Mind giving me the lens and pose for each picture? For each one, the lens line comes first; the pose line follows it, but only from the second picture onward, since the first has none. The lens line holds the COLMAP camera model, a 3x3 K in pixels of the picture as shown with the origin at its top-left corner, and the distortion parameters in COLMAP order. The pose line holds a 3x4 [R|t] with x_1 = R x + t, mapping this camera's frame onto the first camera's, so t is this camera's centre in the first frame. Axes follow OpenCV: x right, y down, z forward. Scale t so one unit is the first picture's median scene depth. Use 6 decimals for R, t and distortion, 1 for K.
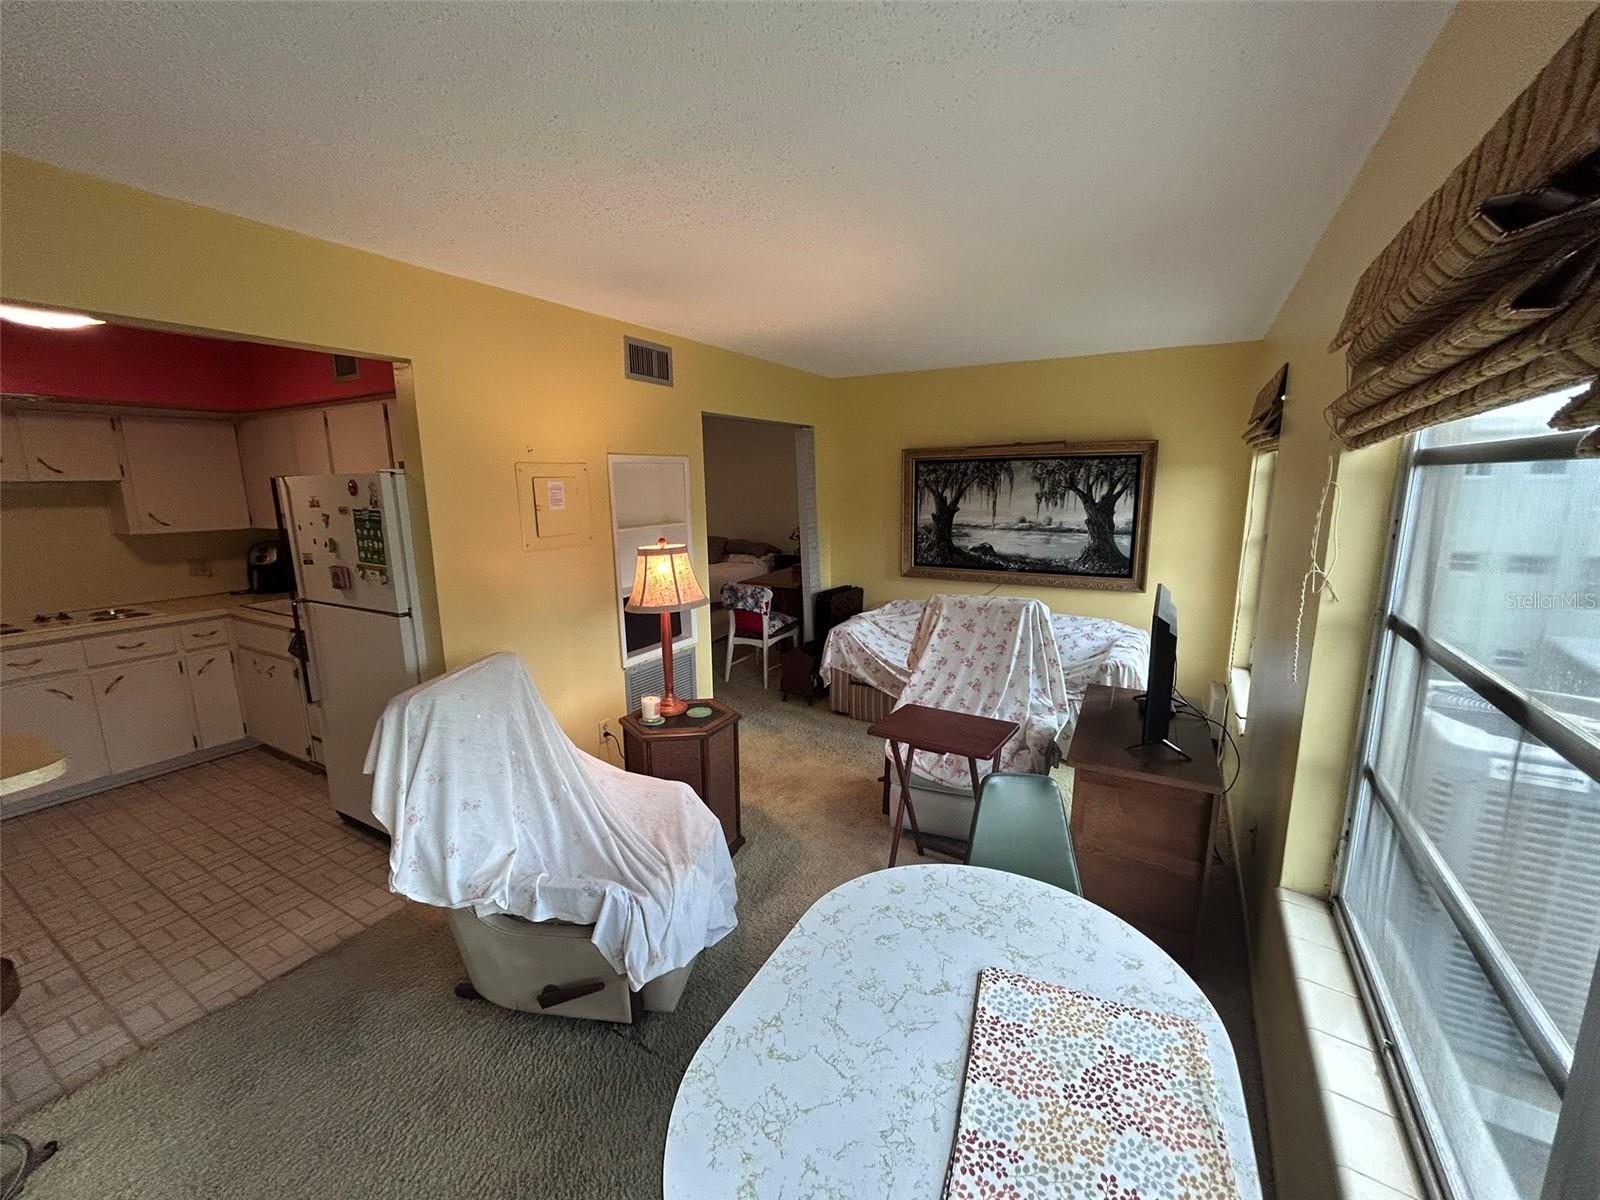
lens RADIAL K [[647.1, 0, 801.1], [0, 647.1, 598.0], [0, 0, 1]] dist [-0.001556, 0.000965]
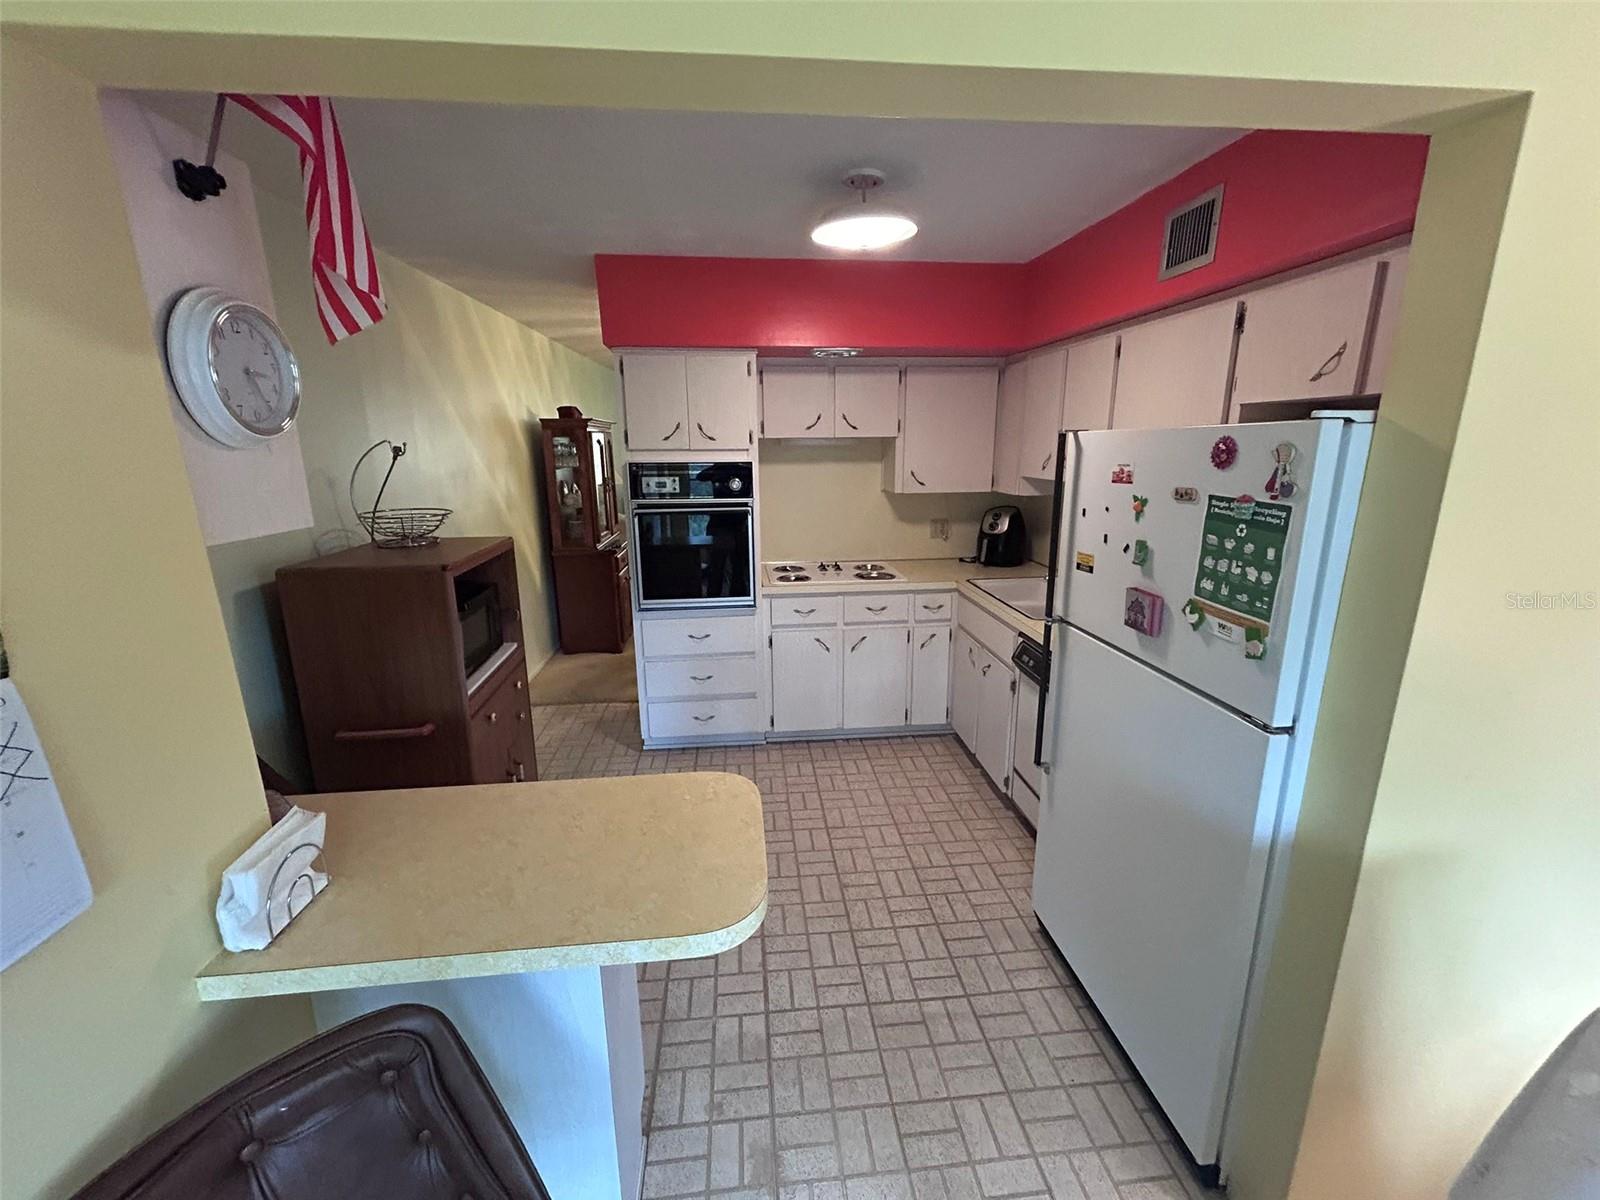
lens RADIAL K [[647.1, 0, 801.1], [0, 647.1, 598.0], [0, 0, 1]] dist [-0.001556, 0.000965]
pose [[0.589113, 0.196342, -0.783834, -0.367341], [-0.143737, 0.980023, 0.137456, -0.063961], [0.795164, 0.031689, 0.605566, 0.343259]]
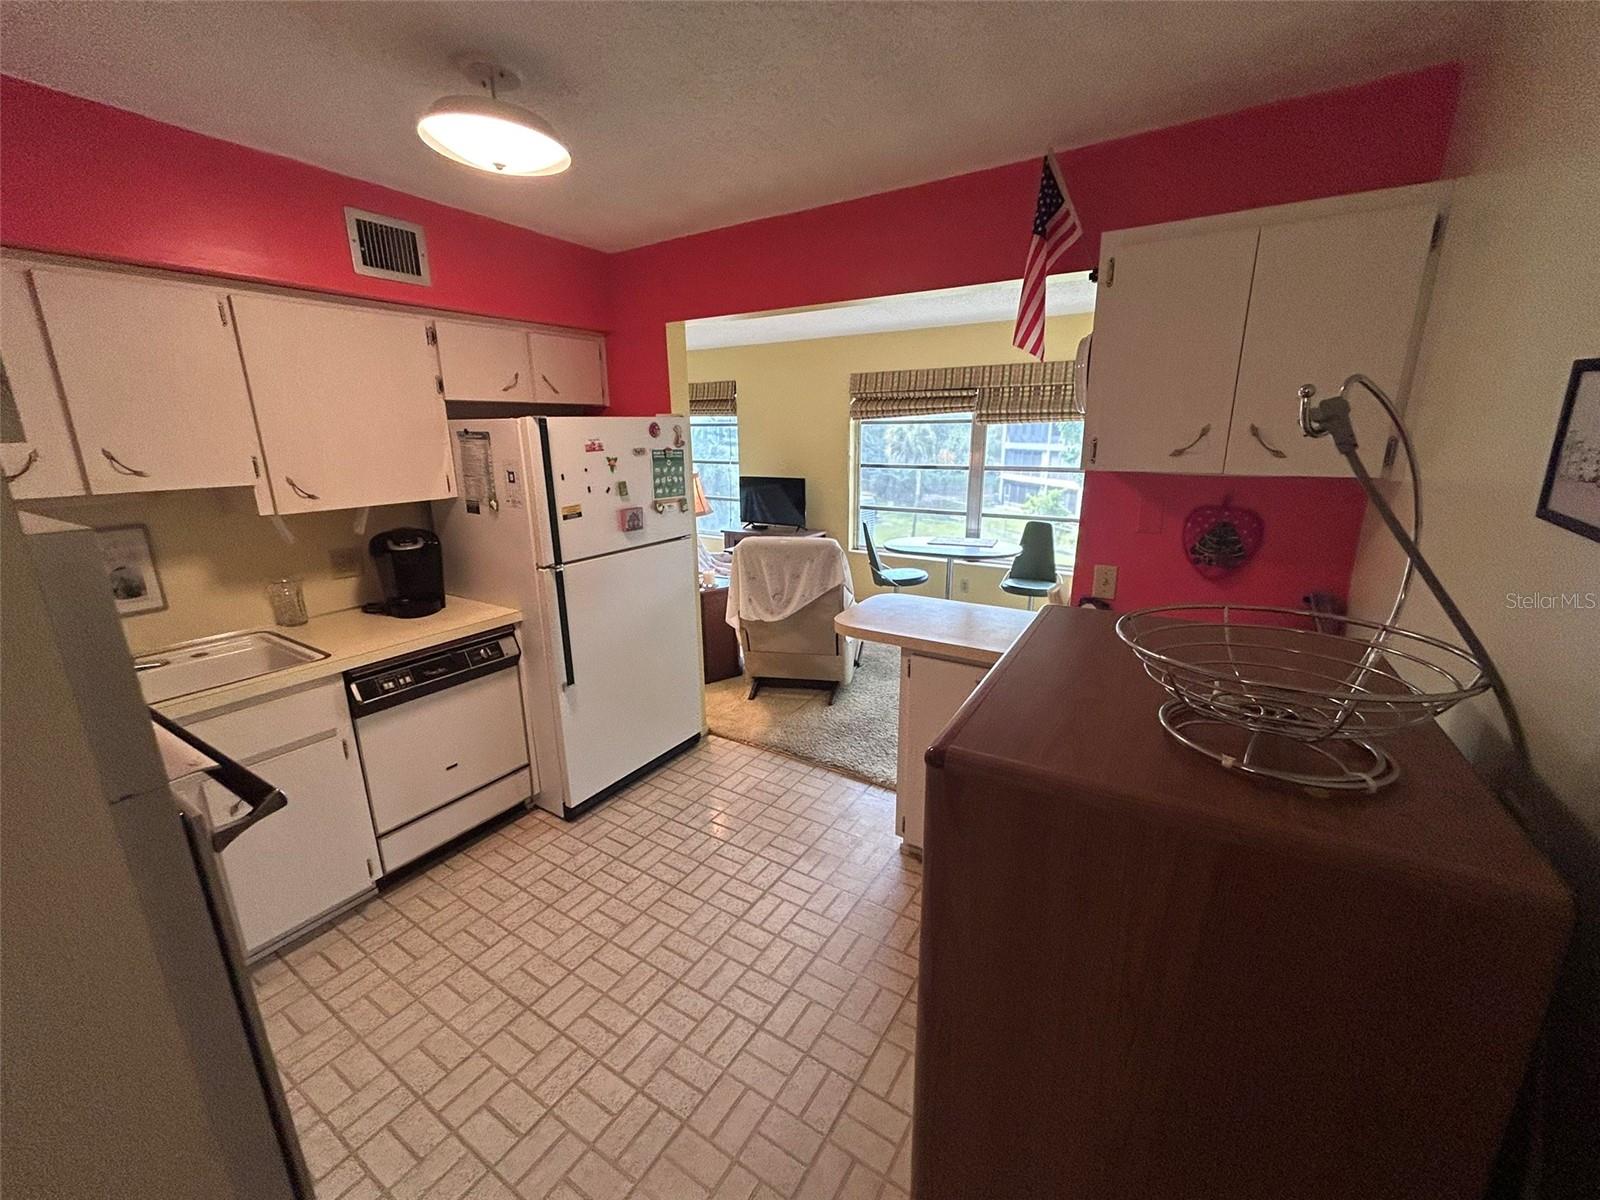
lens RADIAL K [[646.1, 0, 795.7], [0, 646.1, 597.4], [0, 0, 1]] dist [-0.002525, -0.000131]
pose [[0.040132, -0.242861, 0.969231, -1.421474], [0.188687, 0.954402, 0.231333, -0.083360], [-0.981217, 0.173597, 0.084127, 0.560597]]
